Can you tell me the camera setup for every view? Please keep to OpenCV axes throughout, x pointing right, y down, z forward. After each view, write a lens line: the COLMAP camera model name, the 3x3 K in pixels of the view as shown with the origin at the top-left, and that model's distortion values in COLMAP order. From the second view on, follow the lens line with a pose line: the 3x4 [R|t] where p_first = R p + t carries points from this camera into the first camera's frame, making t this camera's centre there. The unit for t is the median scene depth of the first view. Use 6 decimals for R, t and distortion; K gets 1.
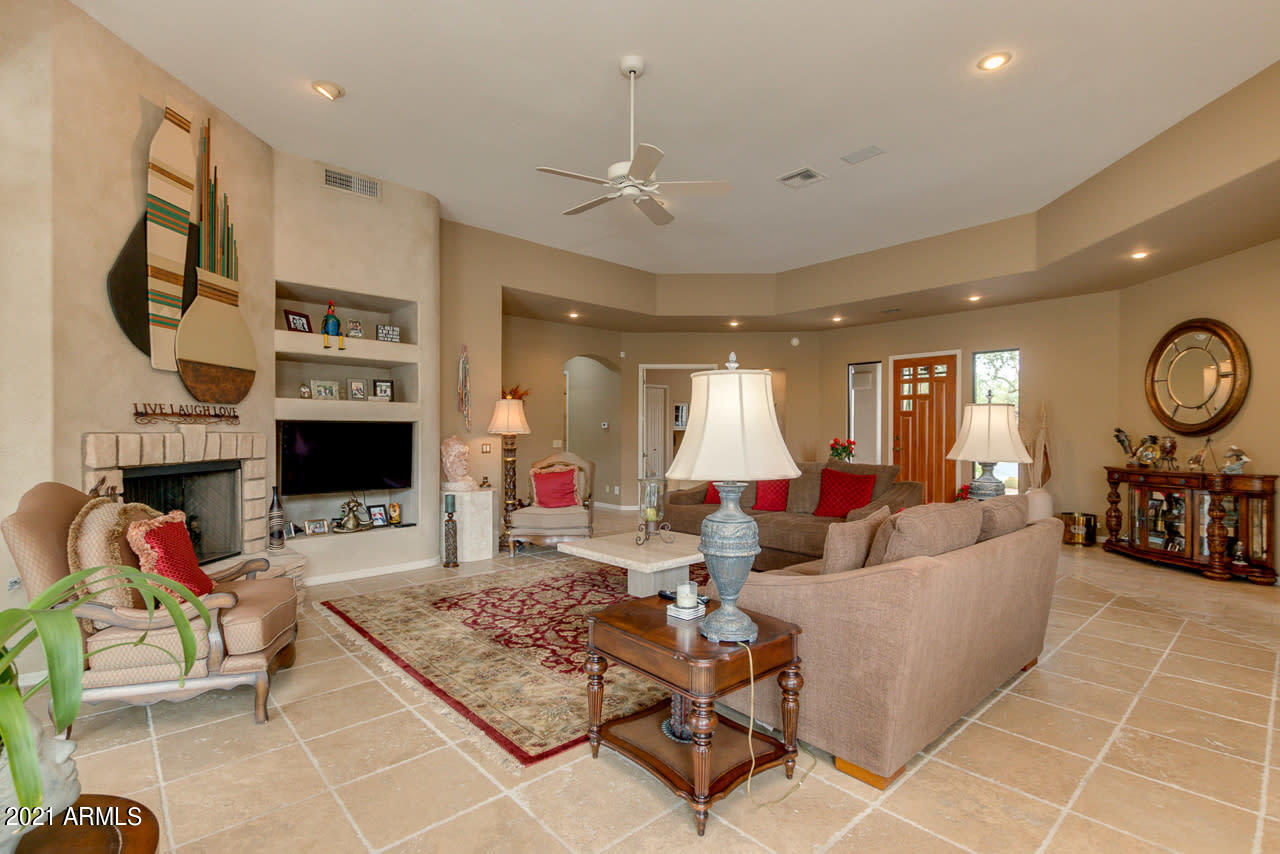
lens RADIAL K [[599.0, 0, 643.0], [0, 599.0, 434.7], [0, 0, 1]] dist [0.006530, -0.003175]
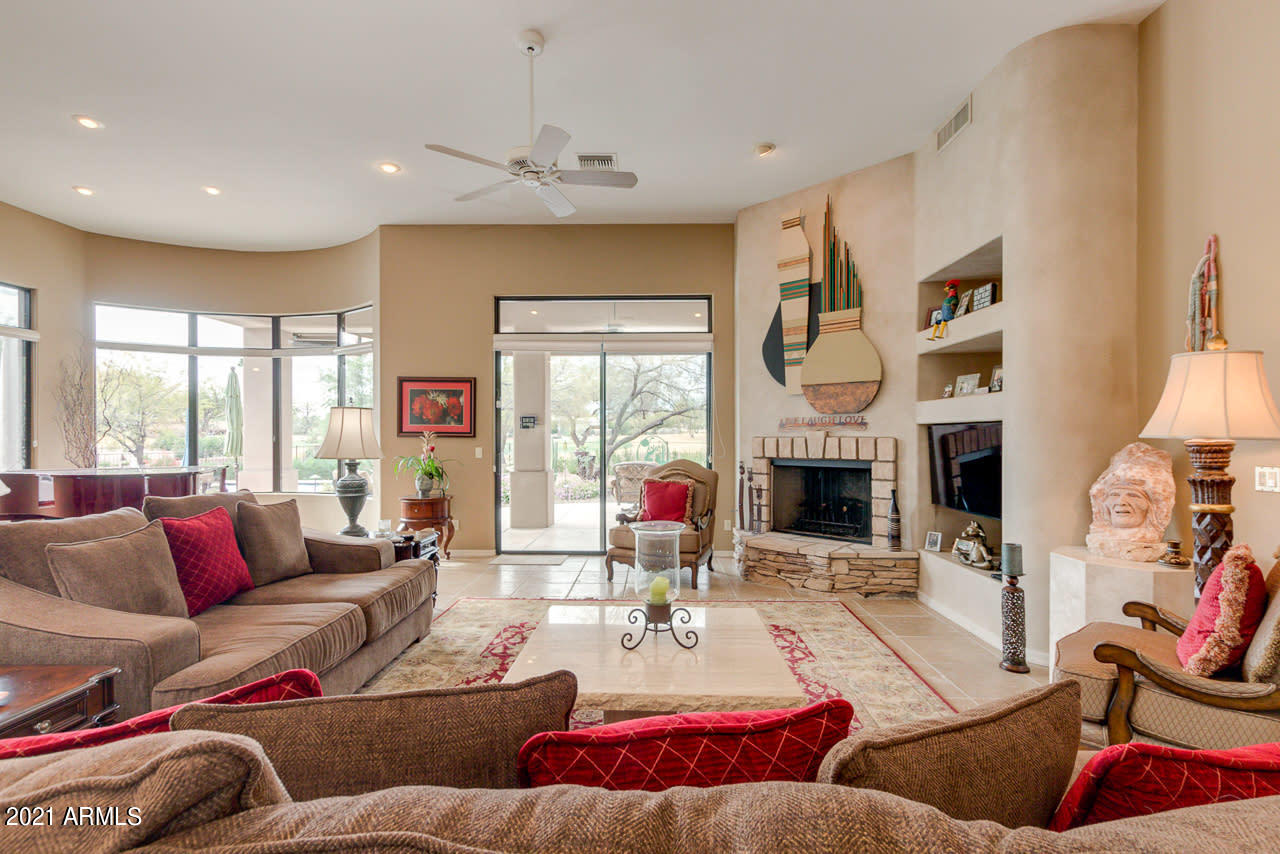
lens RADIAL K [[599.0, 0, 643.6], [0, 599.0, 433.2], [0, 0, 1]] dist [0.006530, -0.003175]
pose [[-0.682573, -0.004155, -0.730806, 0.380147], [-0.002704, 0.999991, -0.003160, -0.004826], [0.730812, -0.000181, -0.682578, 1.230738]]
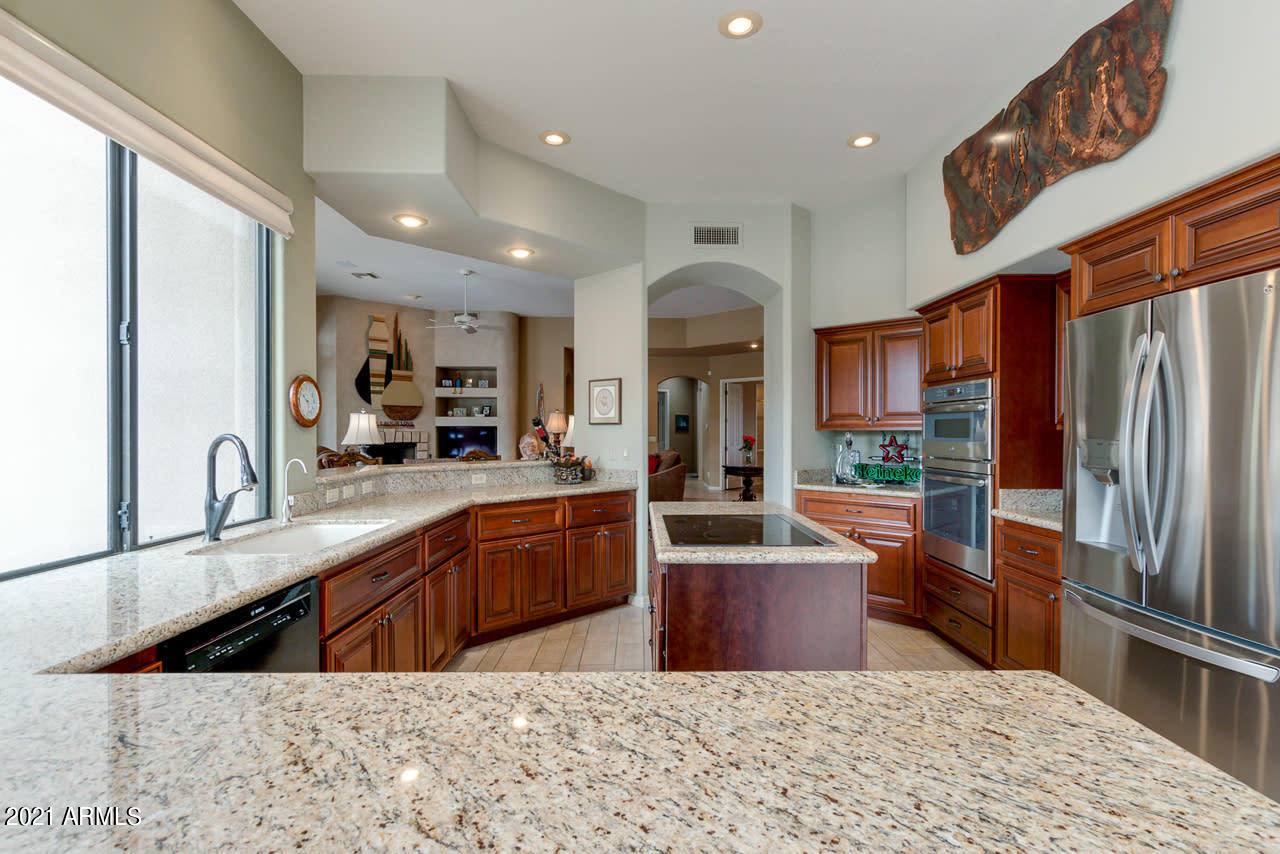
lens RADIAL K [[599.0, 0, 643.8], [0, 599.0, 432.8], [0, 0, 1]] dist [0.006530, -0.003175]
pose [[0.750507, -0.001503, -0.660860, 1.407346], [-0.000097, 0.999997, -0.002384, 0.005864], [0.660862, 0.001853, 0.750505, -0.196194]]
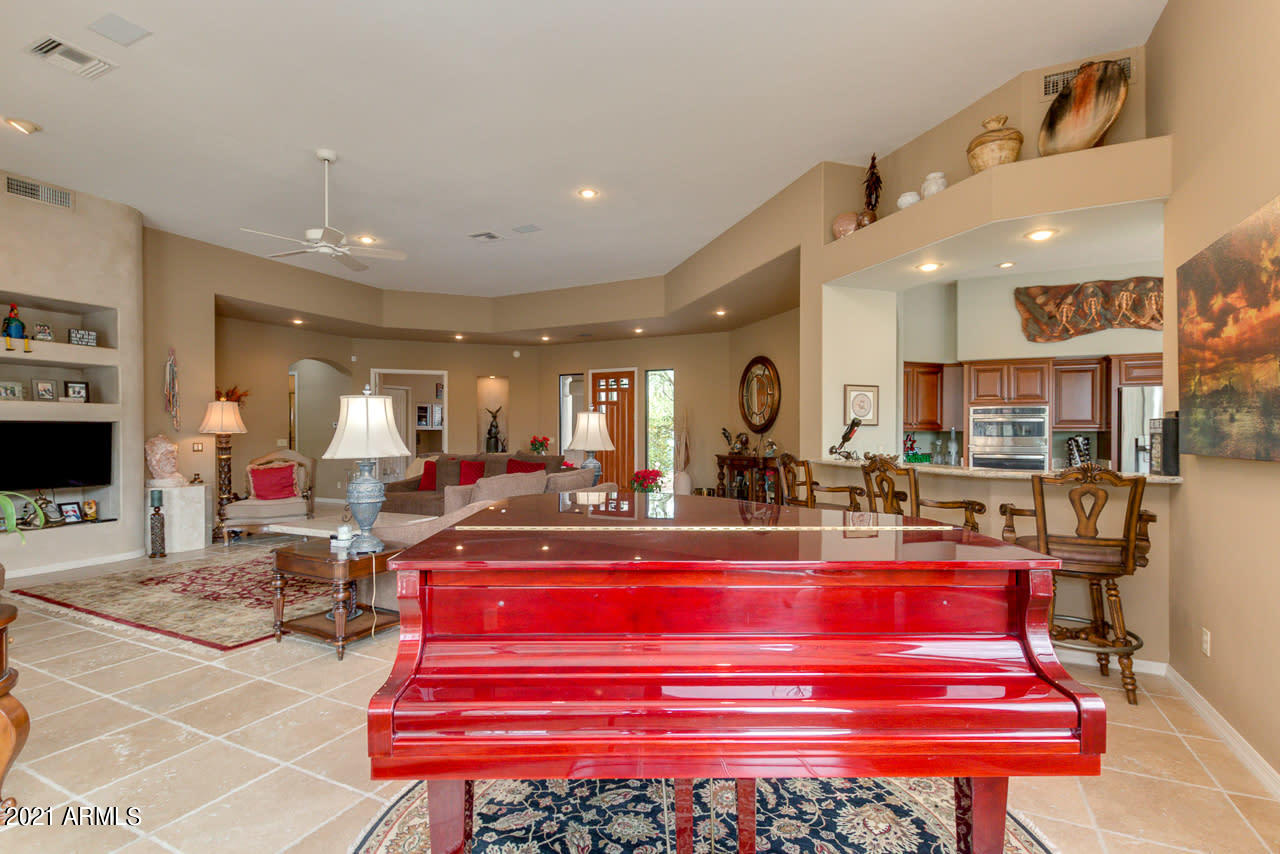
lens RADIAL K [[599.0, 0, 647.0], [0, 599.0, 434.3], [0, 0, 1]] dist [0.006530, -0.003175]
pose [[0.928534, -0.004287, 0.371222, 0.101921], [0.004106, 0.999991, 0.001279, 0.002764], [-0.371224, 0.000336, 0.928543, -0.349742]]
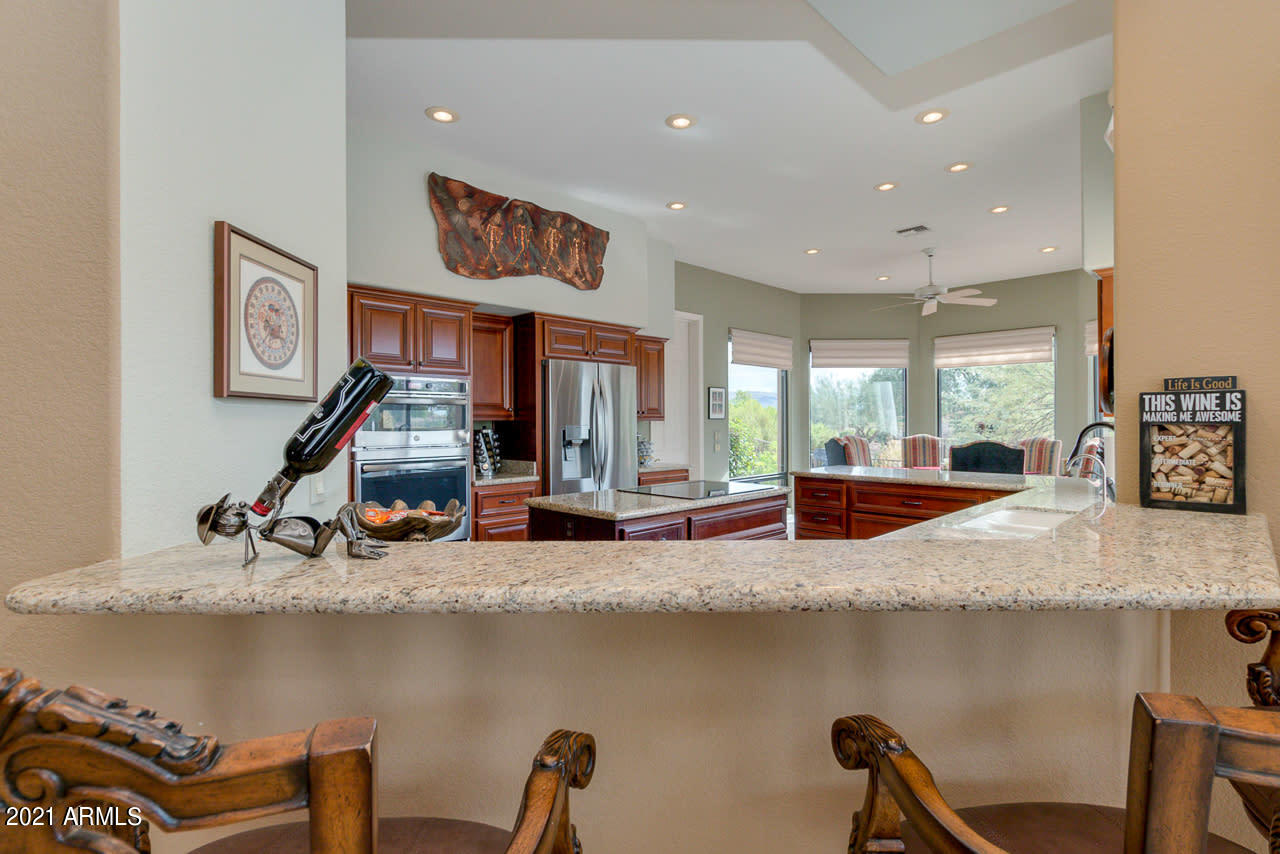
lens RADIAL K [[599.0, 0, 633.8], [0, 599.0, 423.2], [0, 0, 1]] dist [0.006530, -0.003175]
pose [[-0.036245, -0.007758, 0.999313, 0.528400], [0.007813, 0.999937, 0.008046, 0.000480], [-0.999312, 0.008099, -0.036182, 0.279809]]
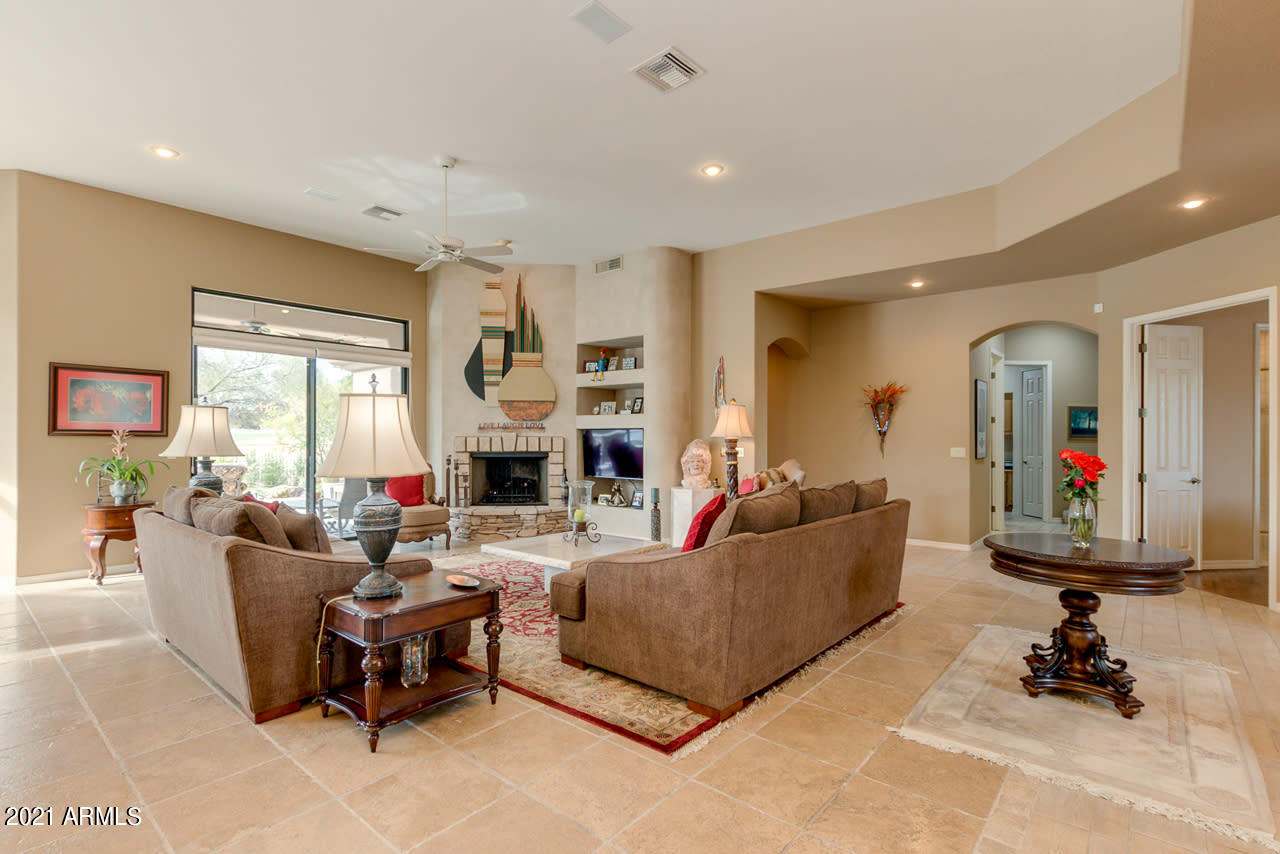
lens RADIAL K [[599.0, 0, 645.3], [0, 599.0, 432.2], [0, 0, 1]] dist [0.006530, -0.003175]
pose [[0.141534, -0.009404, -0.989889, 0.953117], [-0.004770, 0.999937, -0.010182, 0.000265], [0.989922, 0.006162, 0.141480, 0.873756]]
